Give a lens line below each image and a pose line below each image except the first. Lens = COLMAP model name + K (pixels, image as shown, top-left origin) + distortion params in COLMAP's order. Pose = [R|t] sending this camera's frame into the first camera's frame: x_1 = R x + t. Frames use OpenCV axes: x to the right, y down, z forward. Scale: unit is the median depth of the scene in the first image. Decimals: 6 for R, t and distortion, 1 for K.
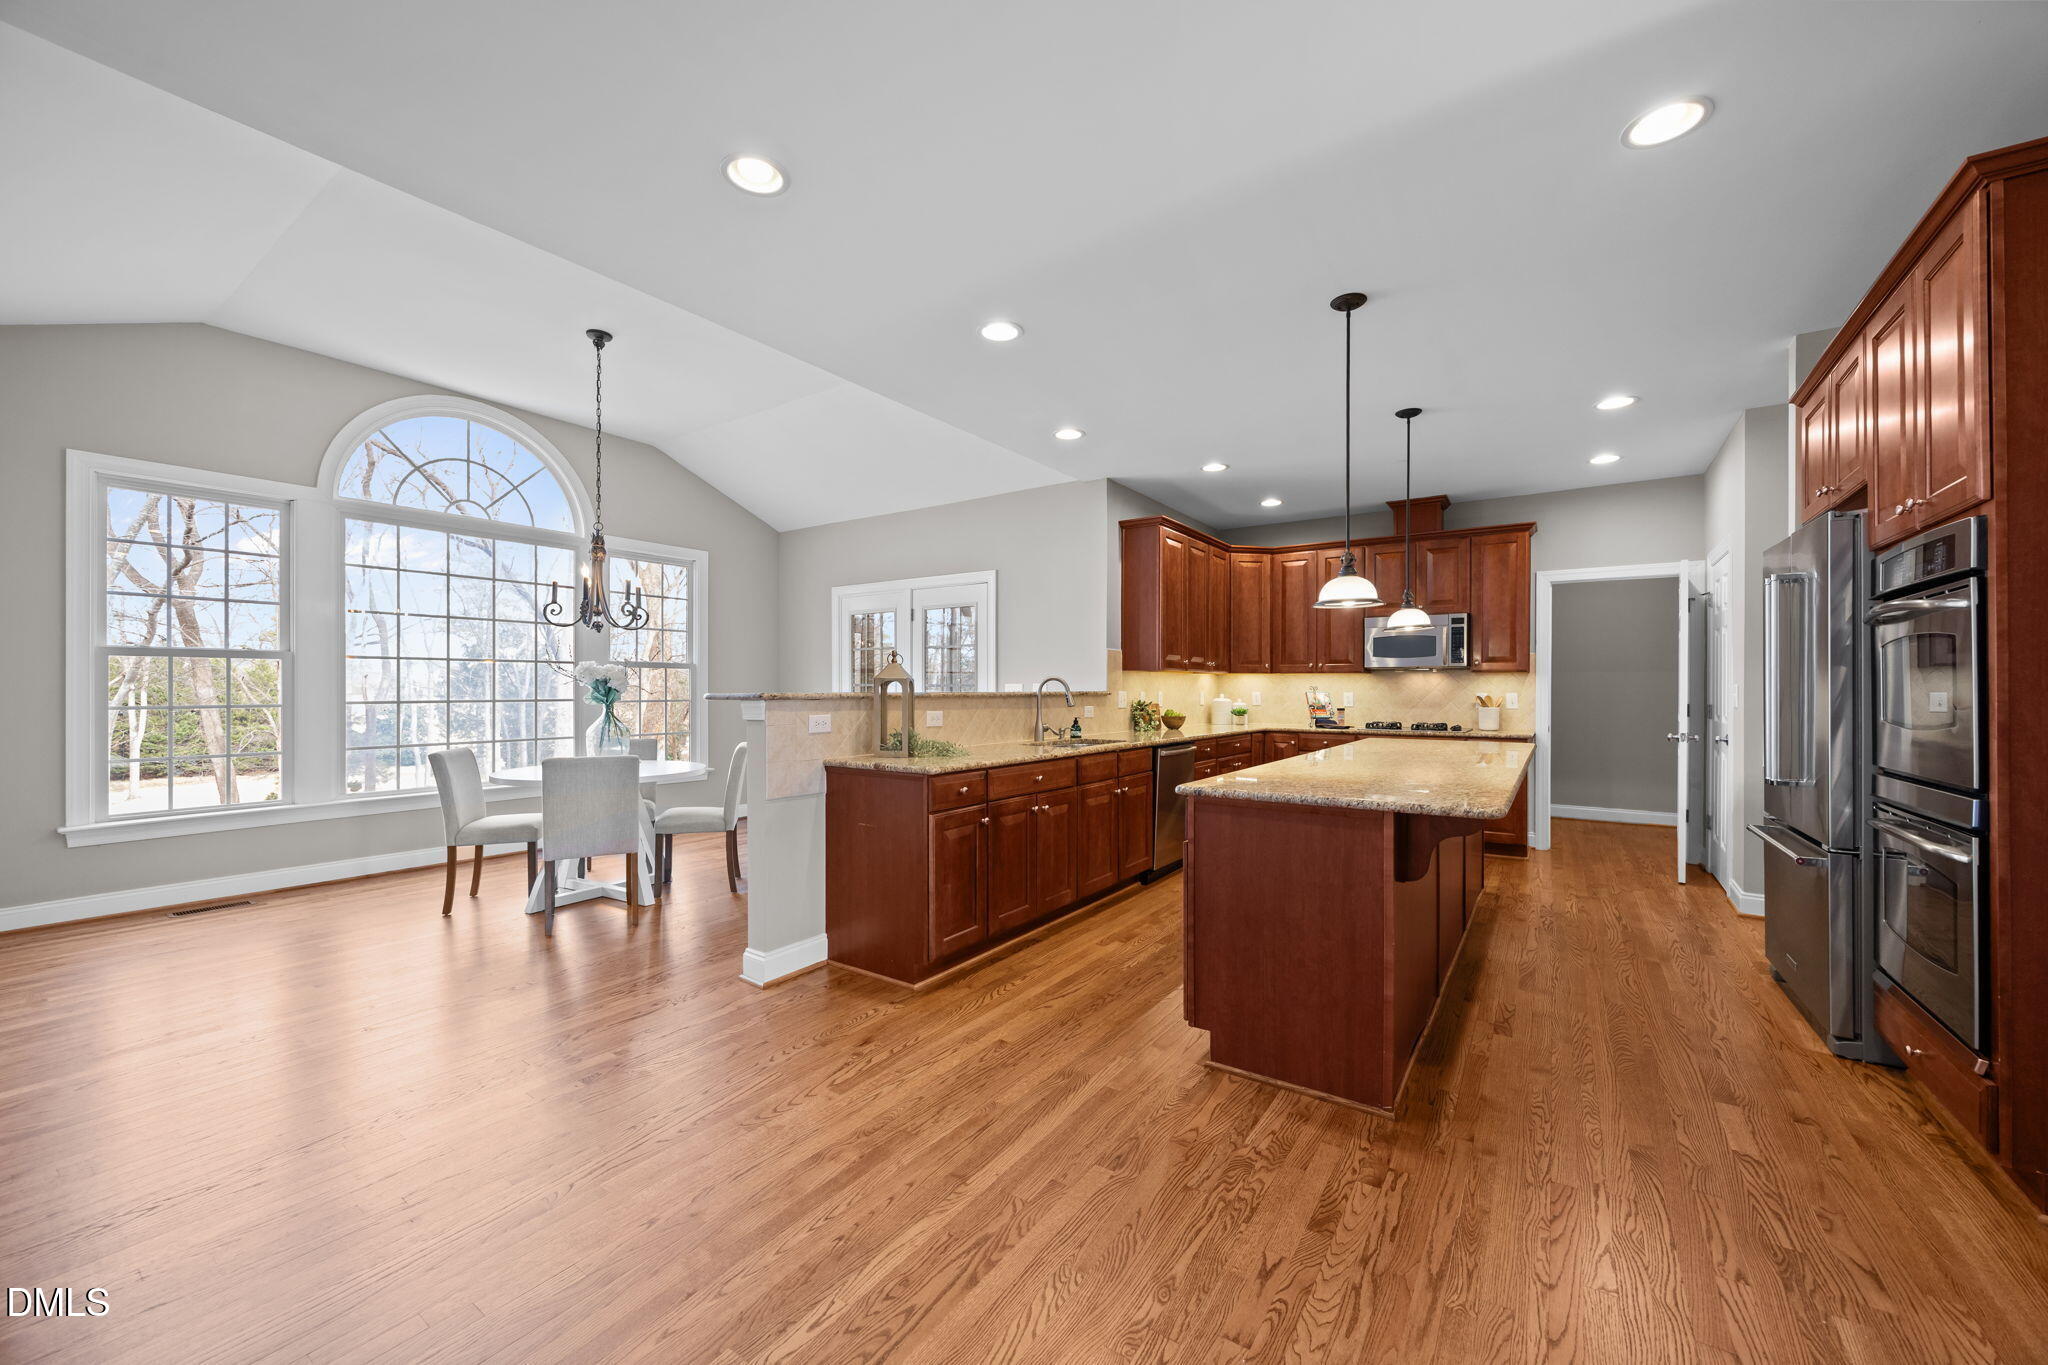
lens RADIAL K [[789.9, 0, 1031.4], [0, 789.9, 683.0], [0, 0, 1]] dist [0.002125, 0.000051]
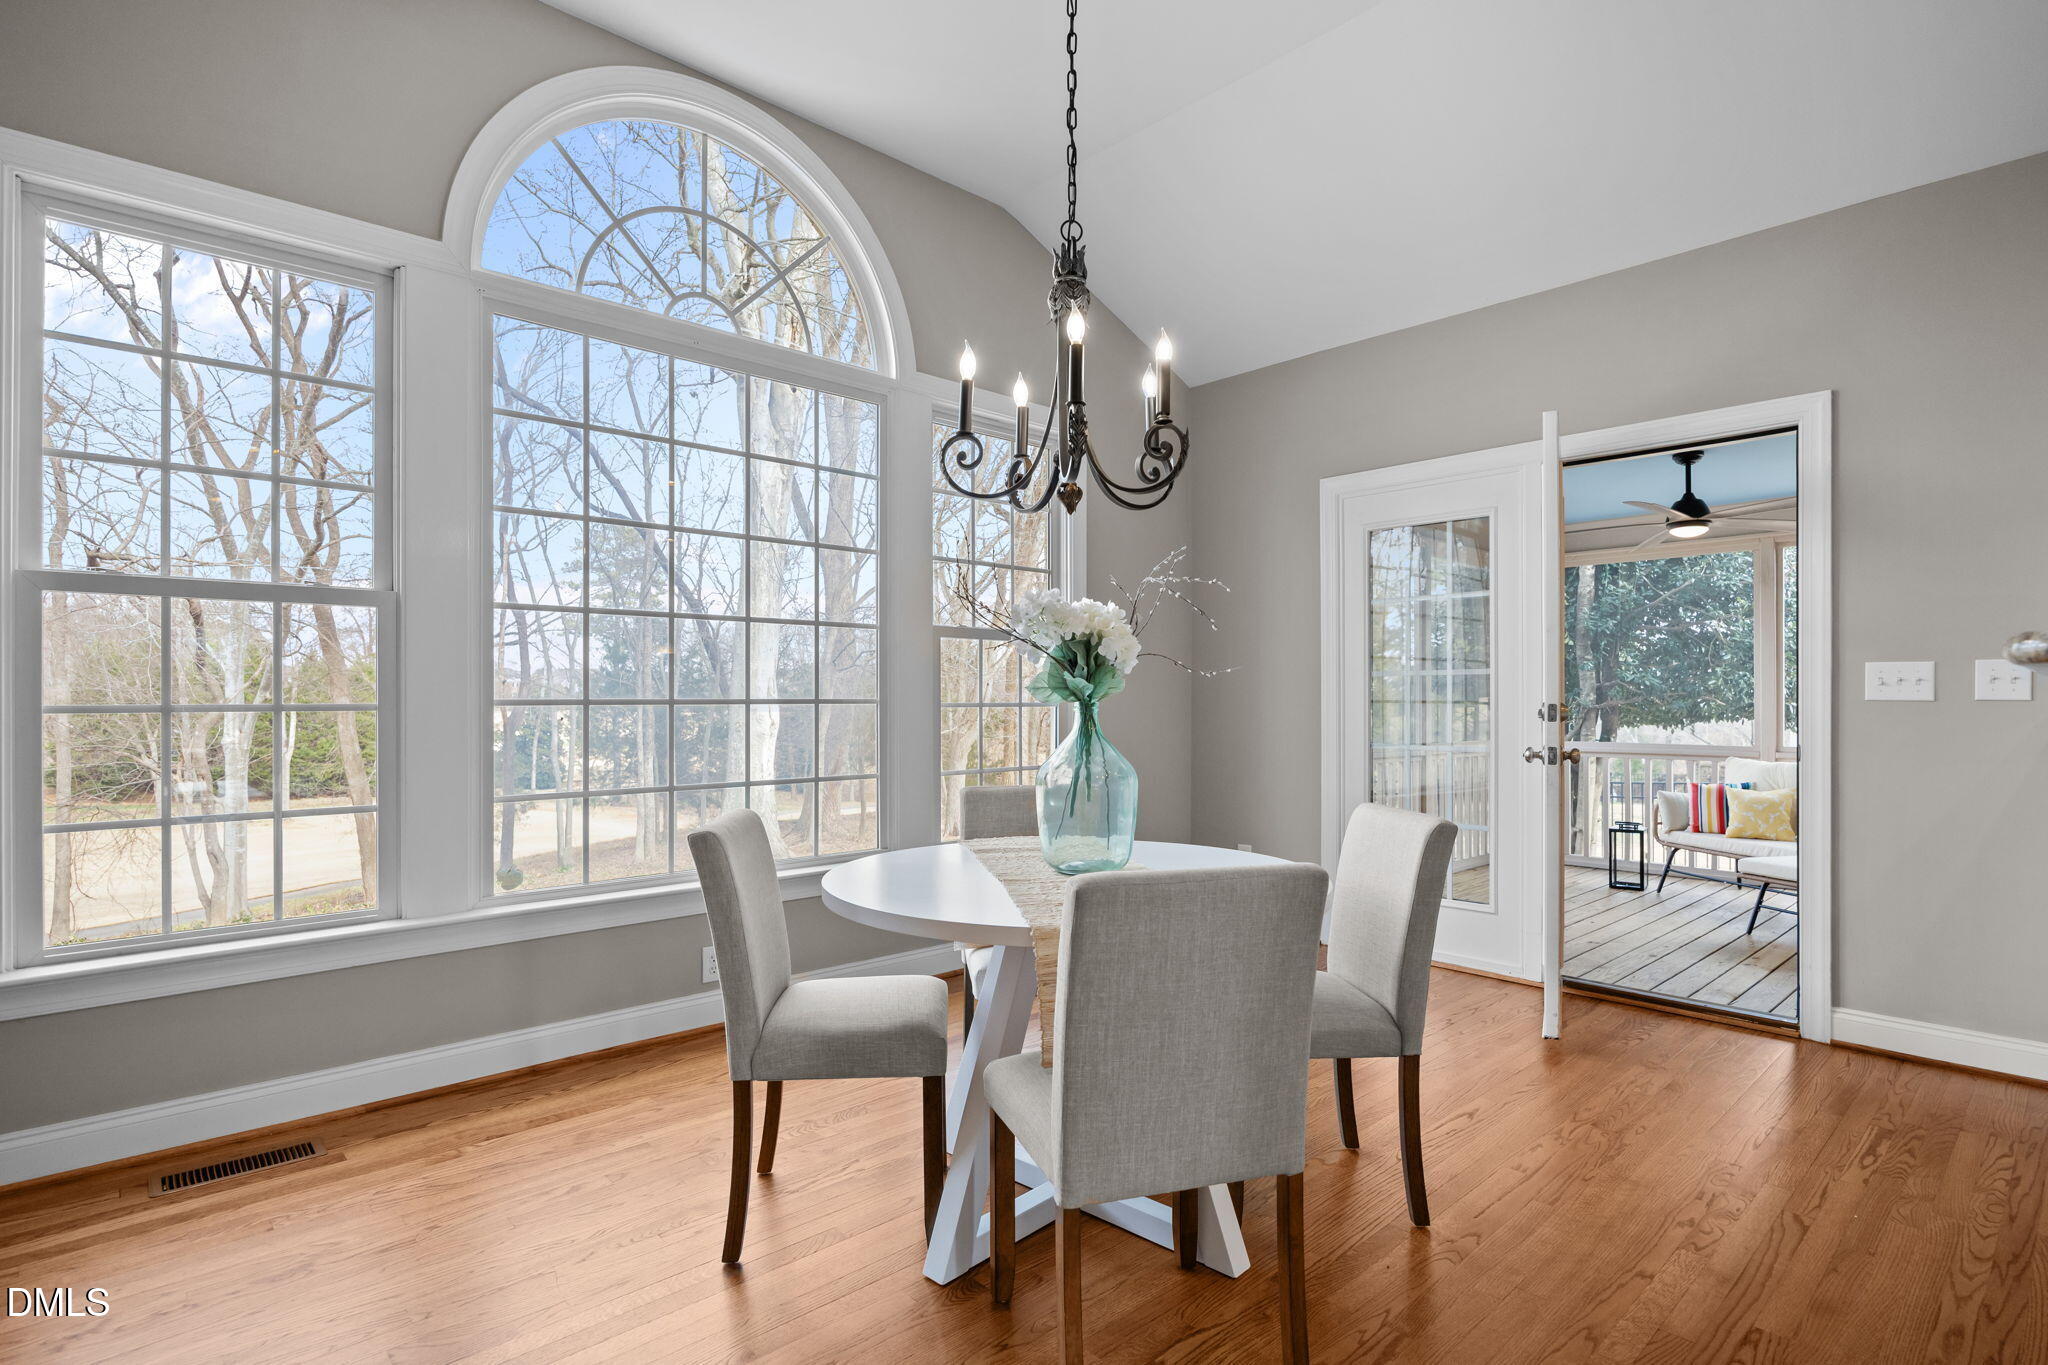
lens RADIAL K [[1036.9, 0, 1022.3], [0, 1036.9, 693.4], [0, 0, 1]] dist [-0.003059, 0.000726]
pose [[0.972980, -0.000320, -0.230890, -0.408122], [0.000489, 1.000000, 0.000676, 0.019339], [0.230889, -0.000771, 0.972980, 0.461091]]
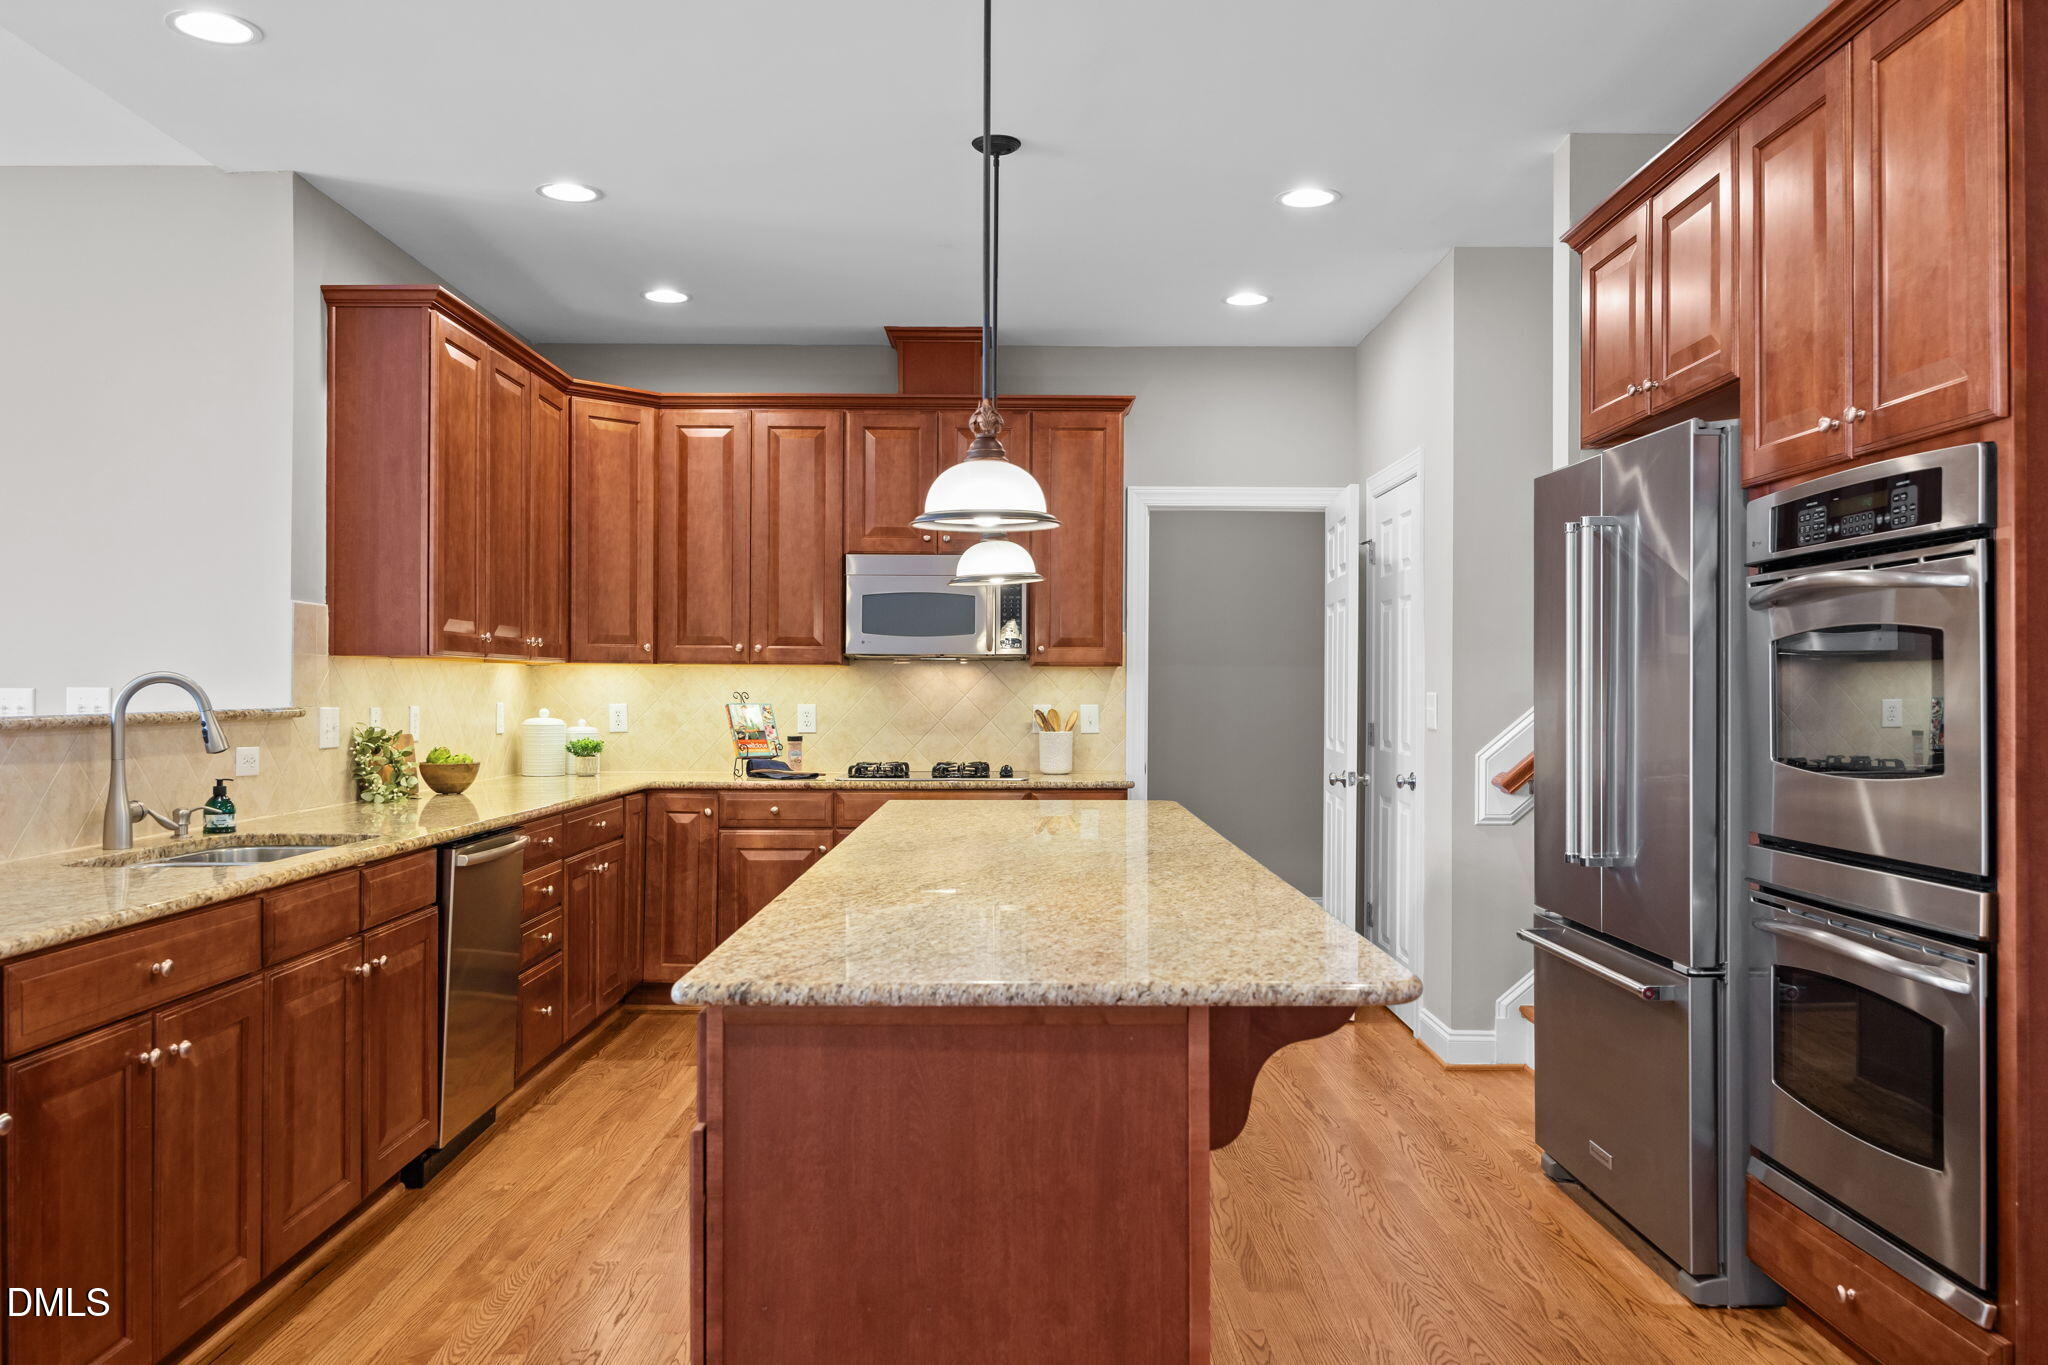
lens RADIAL K [[1556.4, 0, 1028.1], [0, 1556.4, 679.9], [0, 0, 1]] dist [-0.005731, 0.006952]
pose [[0.821318, 0.002482, 0.570466, -0.053457], [-0.004897, 0.999984, 0.002700, -0.008425], [-0.570450, -0.005011, 0.821317, 0.166869]]
